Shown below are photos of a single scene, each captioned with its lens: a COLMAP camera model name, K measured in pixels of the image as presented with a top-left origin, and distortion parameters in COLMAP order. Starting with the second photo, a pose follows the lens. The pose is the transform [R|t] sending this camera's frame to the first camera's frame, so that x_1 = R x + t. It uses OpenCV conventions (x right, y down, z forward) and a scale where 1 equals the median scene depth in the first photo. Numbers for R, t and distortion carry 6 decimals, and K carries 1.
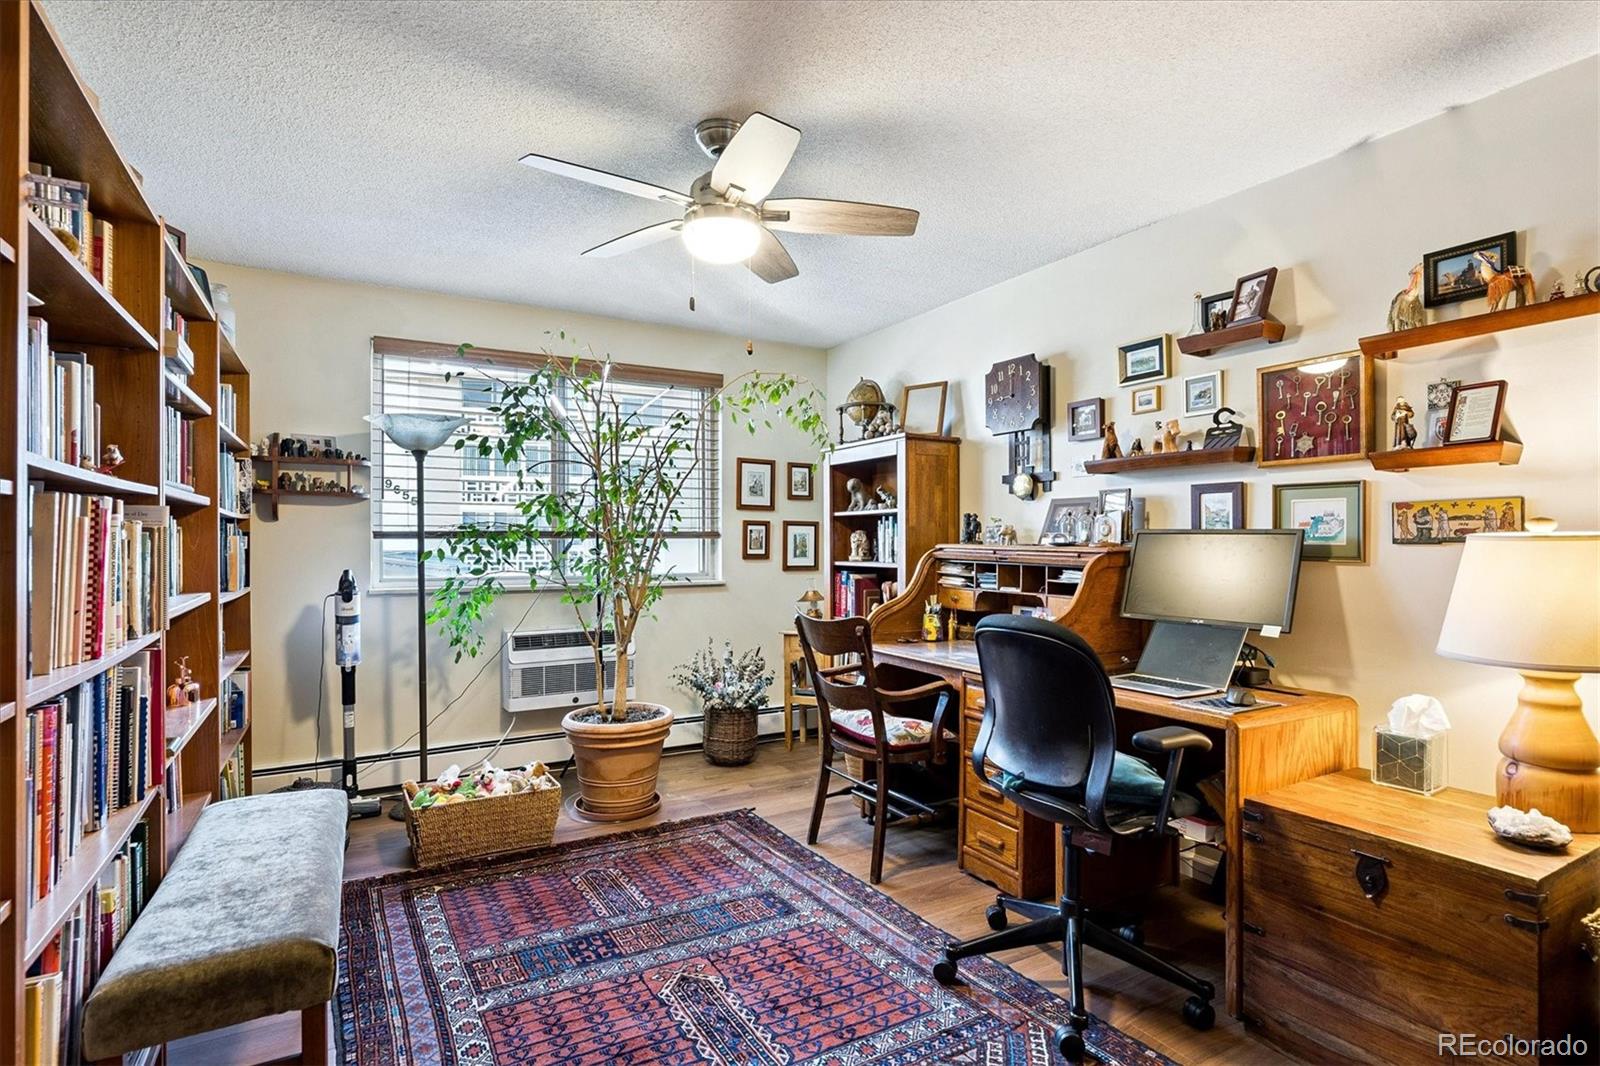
lens RADIAL K [[795.2, 0, 804.2], [0, 795.2, 534.8], [0, 0, 1]] dist [-0.000150, -0.000519]
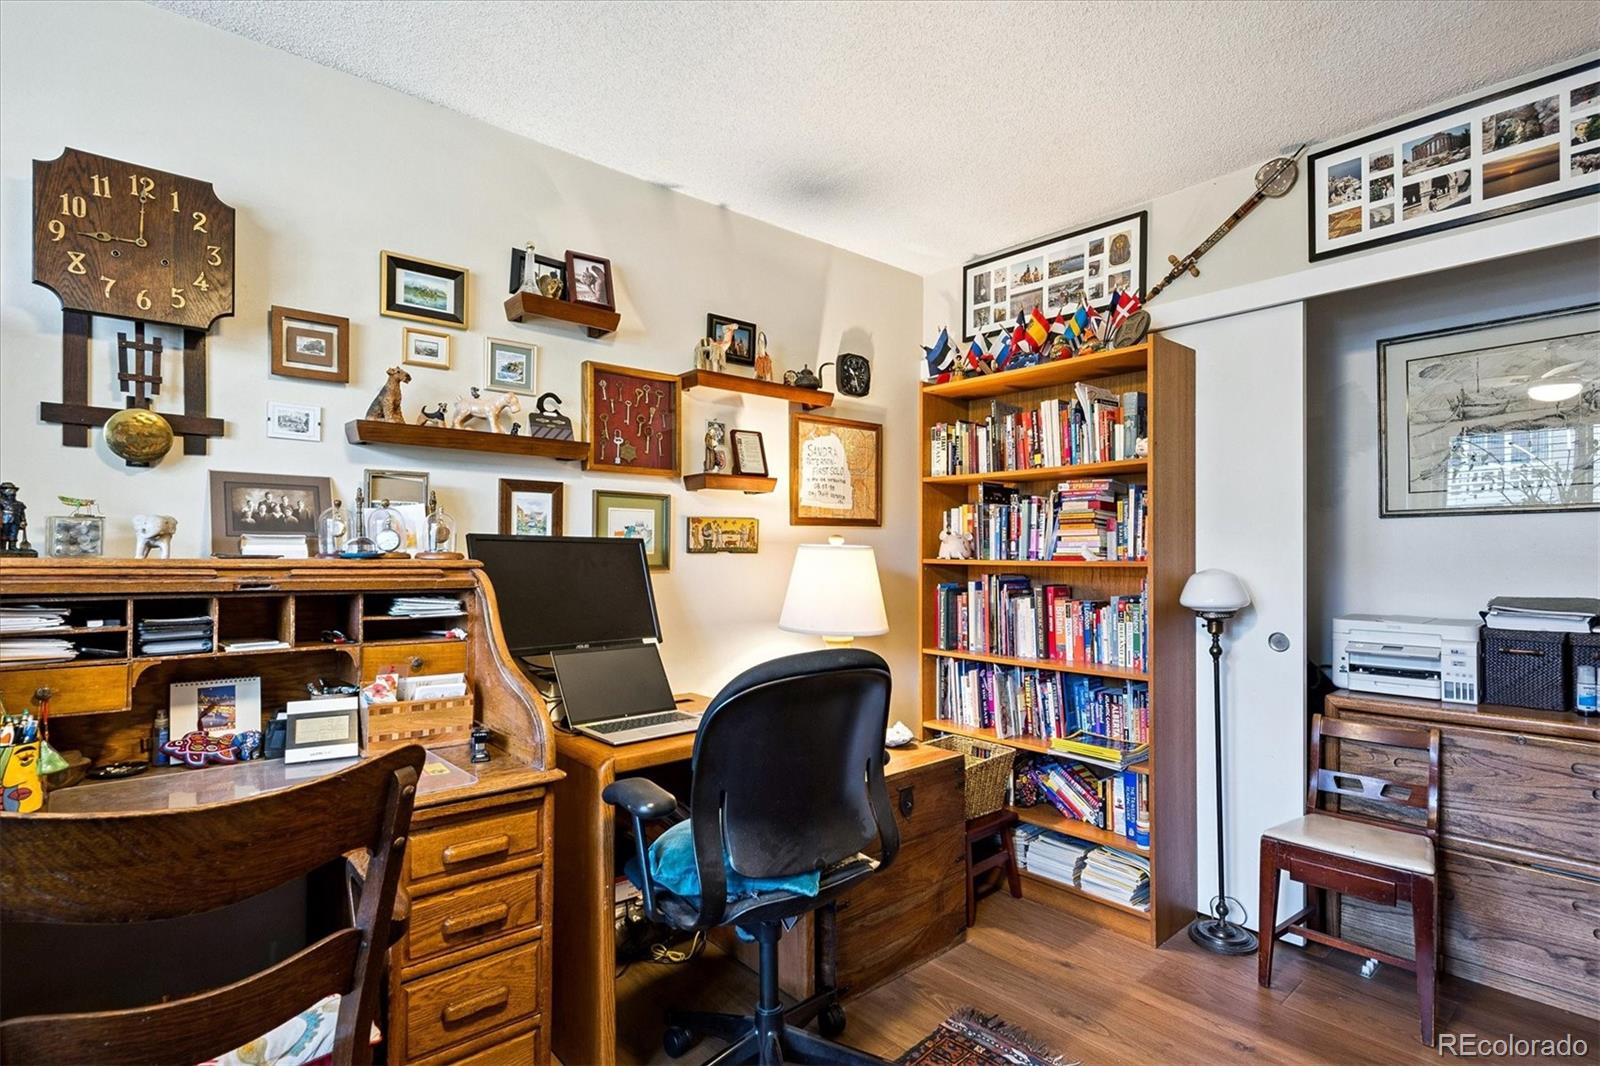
lens RADIAL K [[795.2, 0, 804.2], [0, 795.2, 534.8], [0, 0, 1]] dist [-0.000150, -0.000519]
pose [[-0.189775, 0.019158, 0.981641, -0.354095], [-0.009740, 0.999724, -0.021393, 0.006875], [-0.981779, -0.013621, -0.189536, 0.897337]]
